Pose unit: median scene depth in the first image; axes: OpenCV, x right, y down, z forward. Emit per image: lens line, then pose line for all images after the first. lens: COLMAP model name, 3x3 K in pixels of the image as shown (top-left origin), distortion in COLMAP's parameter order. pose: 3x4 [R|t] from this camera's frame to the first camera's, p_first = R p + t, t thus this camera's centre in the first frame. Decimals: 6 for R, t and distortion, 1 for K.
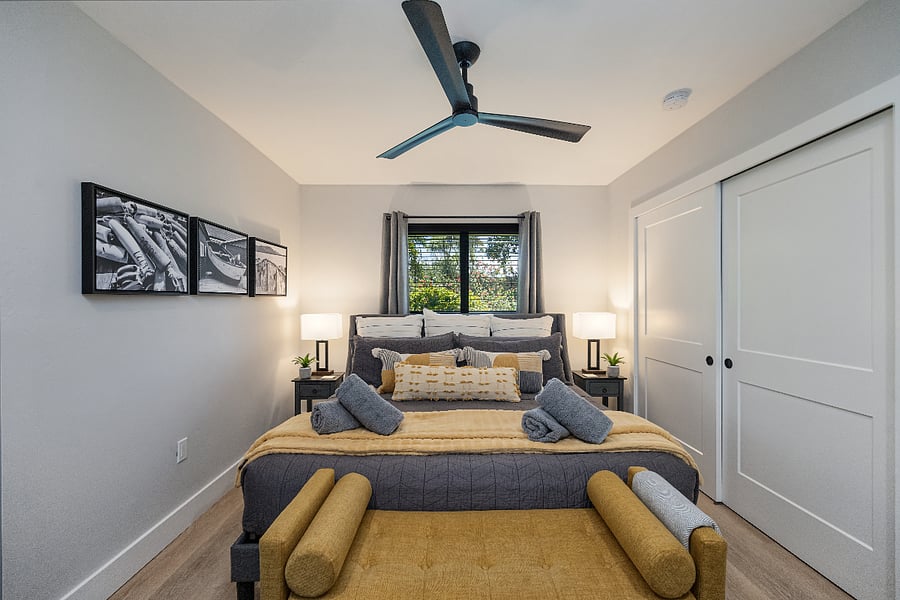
lens RADIAL K [[360.8, 0, 450.0], [0, 360.8, 300.0], [0, 0, 1]] dist [-0.001429, -0.000246]
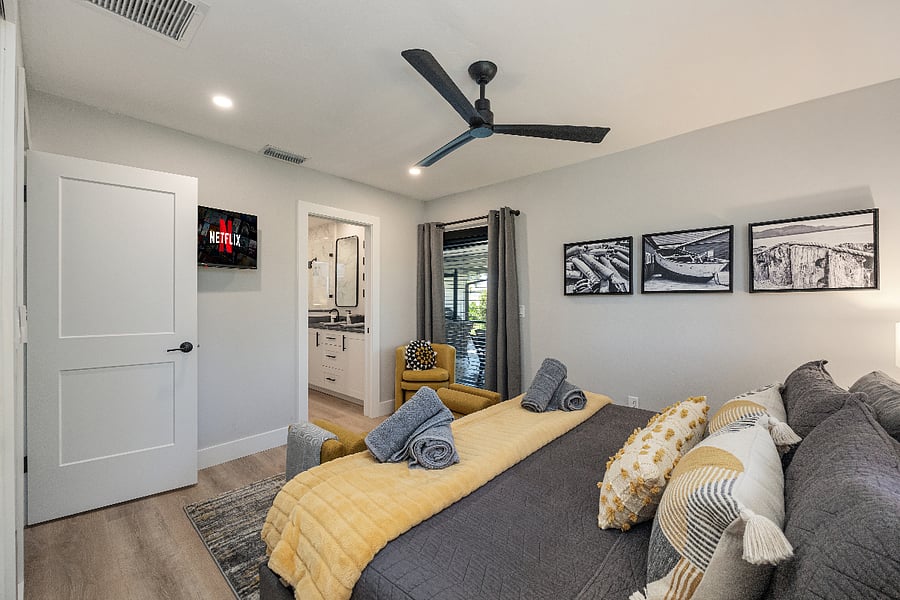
lens RADIAL K [[360.8, 0, 450.0], [0, 360.8, 300.0], [0, 0, 1]] dist [-0.001429, -0.000246]
pose [[-0.675281, 0.000739, -0.737560, 0.877732], [0.003347, 0.999992, -0.002062, 0.010821], [0.737553, -0.003861, -0.675278, 1.605032]]
